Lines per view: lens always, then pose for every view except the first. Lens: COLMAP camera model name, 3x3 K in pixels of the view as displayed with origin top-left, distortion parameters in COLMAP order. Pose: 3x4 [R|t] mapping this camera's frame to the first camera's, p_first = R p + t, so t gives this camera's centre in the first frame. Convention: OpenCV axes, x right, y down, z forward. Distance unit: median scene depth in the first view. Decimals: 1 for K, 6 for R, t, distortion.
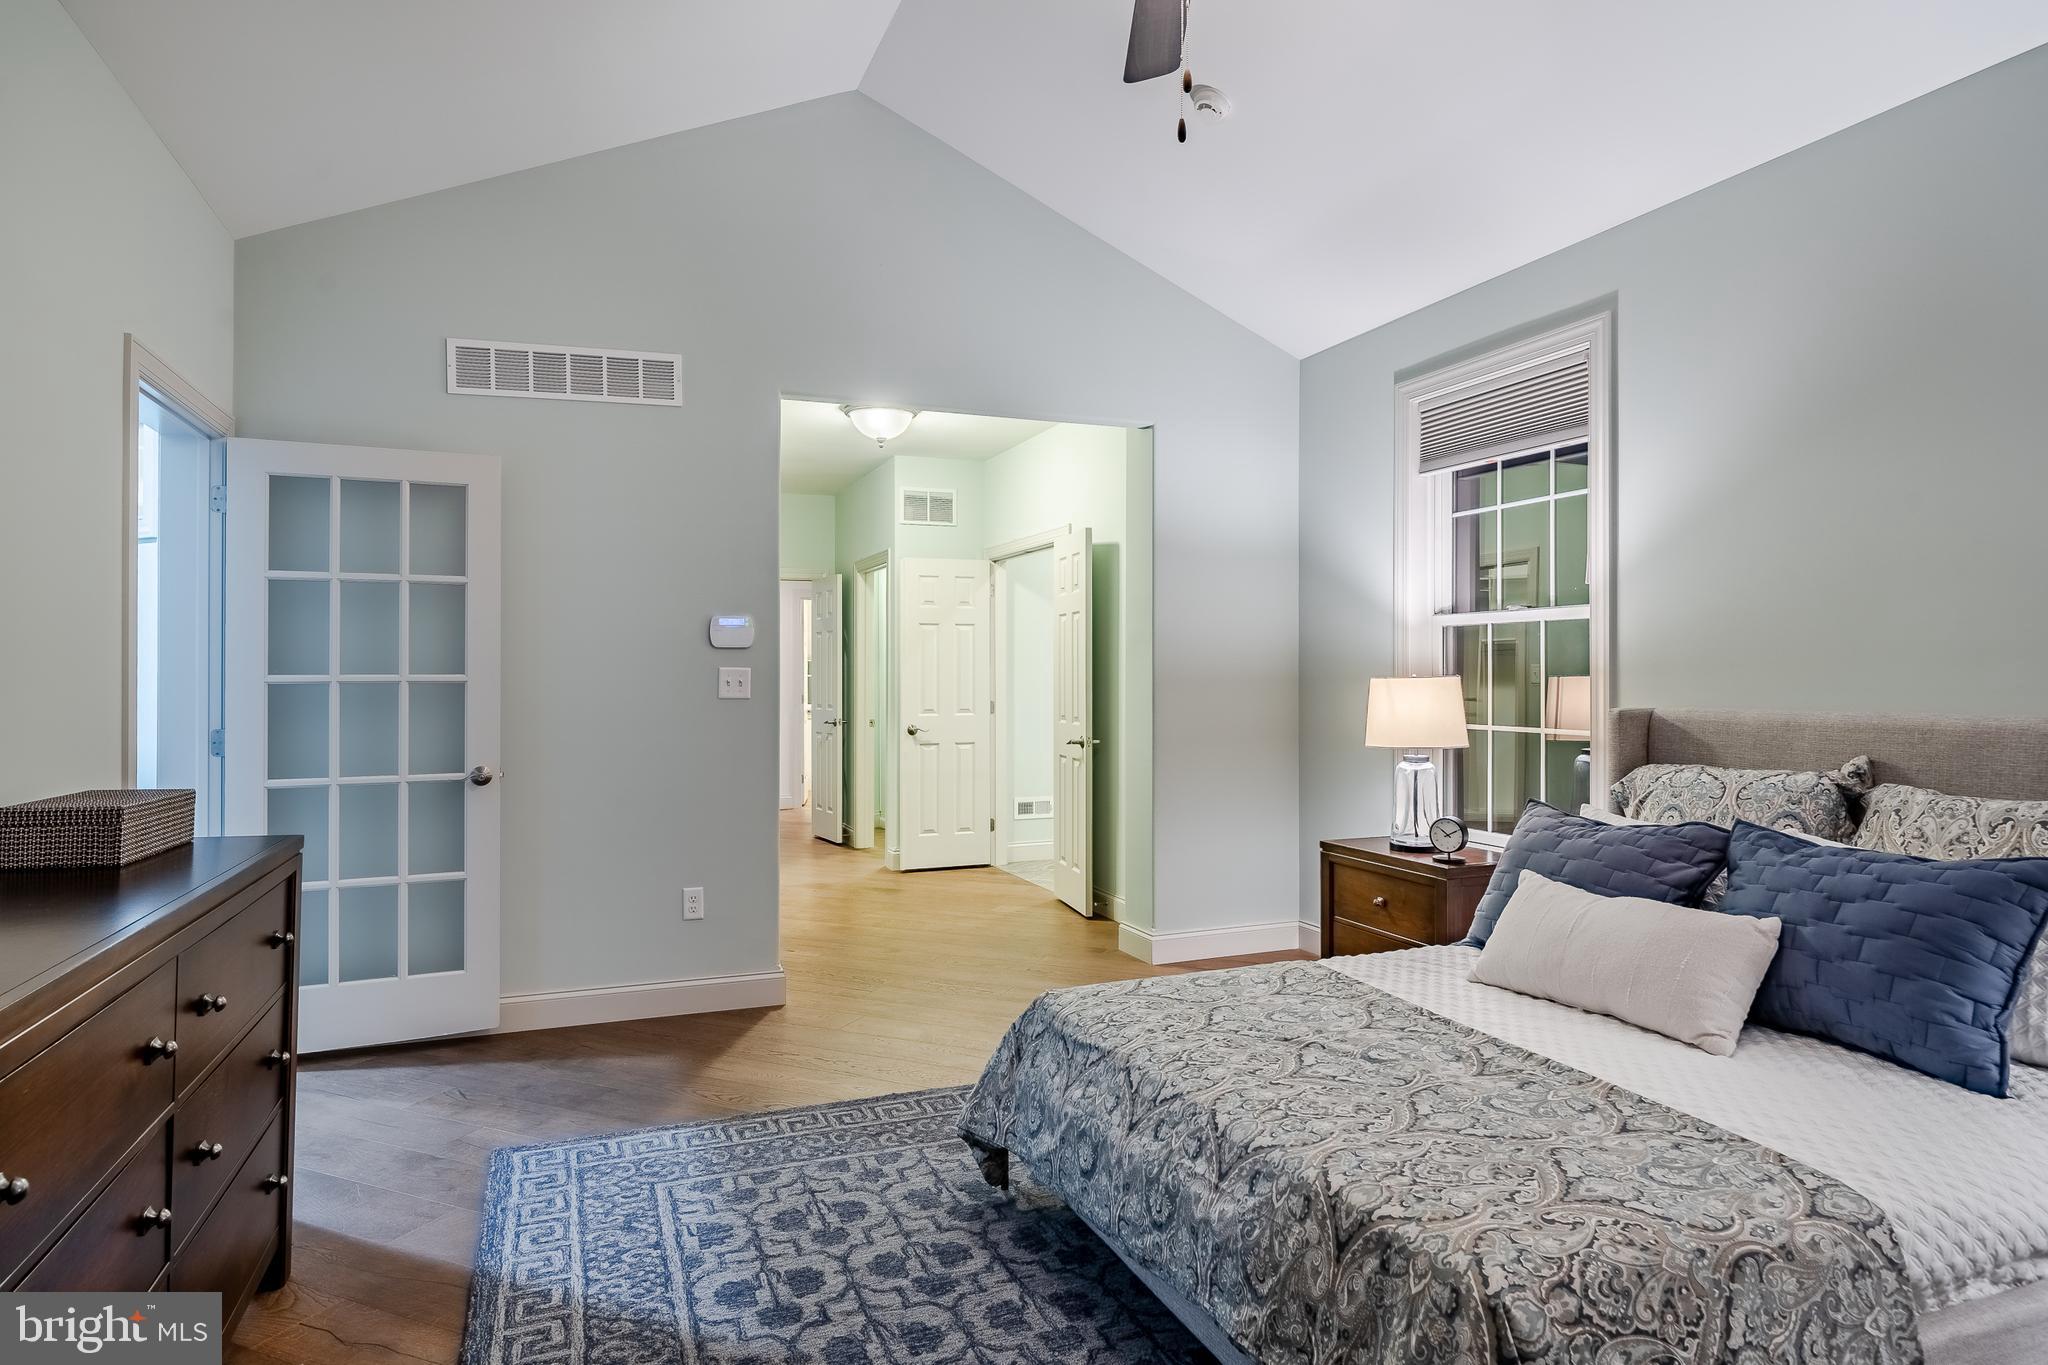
lens RADIAL K [[1146.1, 0, 1019.9], [0, 1146.1, 677.2], [0, 0, 1]] dist [0.002187, -0.000842]
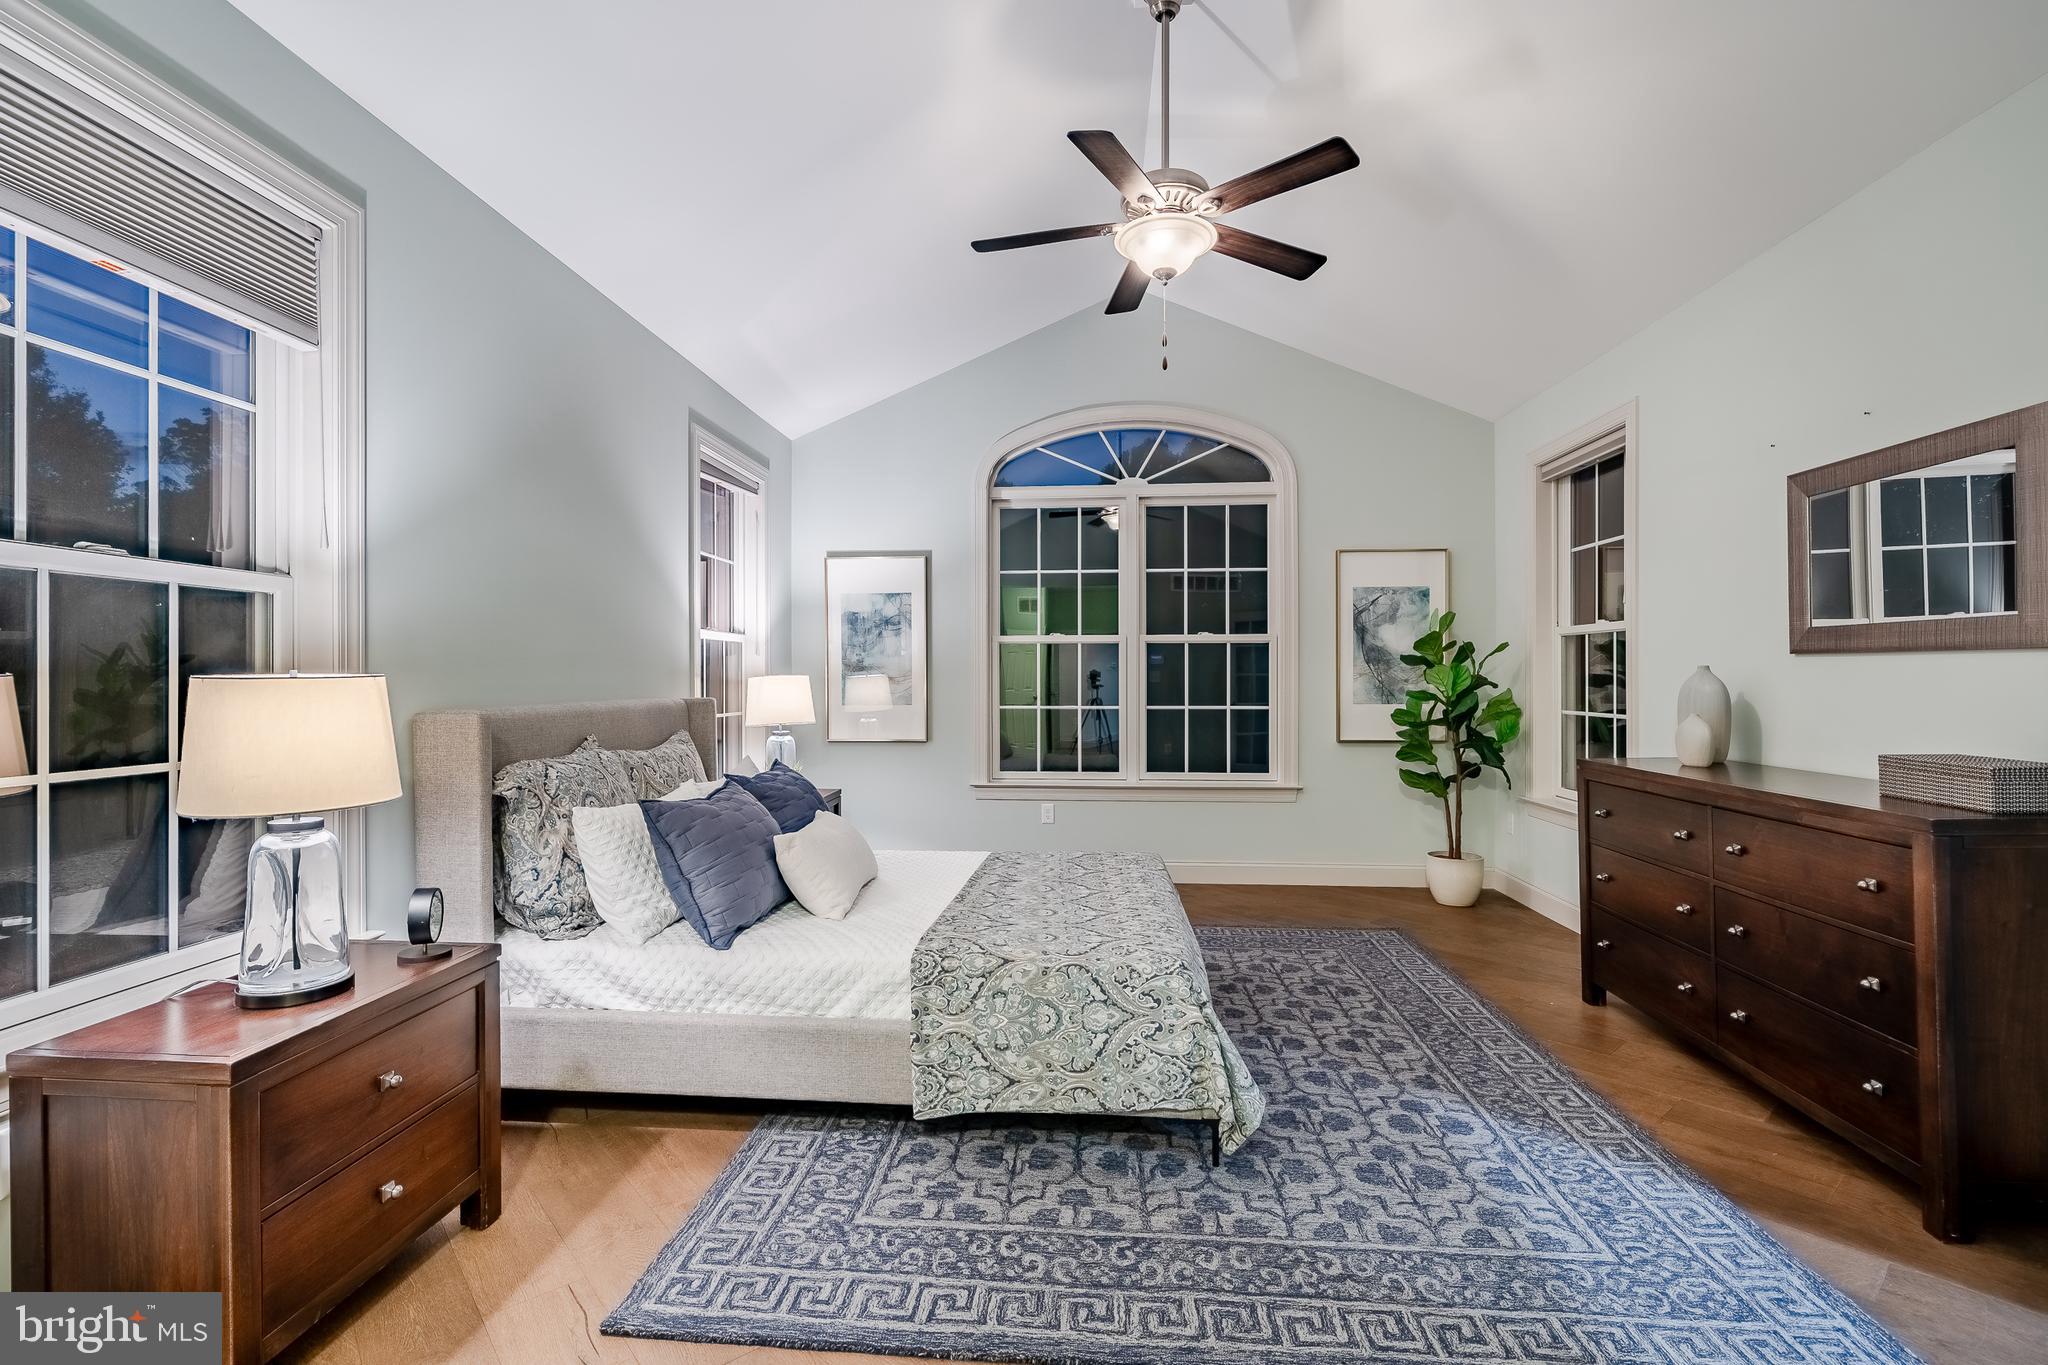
lens RADIAL K [[956.5, 0, 1012.2], [0, 956.5, 676.4], [0, 0, 1]] dist [-0.001362, 0.000319]
pose [[-0.894636, 0.007826, 0.446727, -0.253541], [0.006338, 0.999968, -0.004825, 0.009155], [-0.446750, -0.001486, -0.894657, 1.978101]]
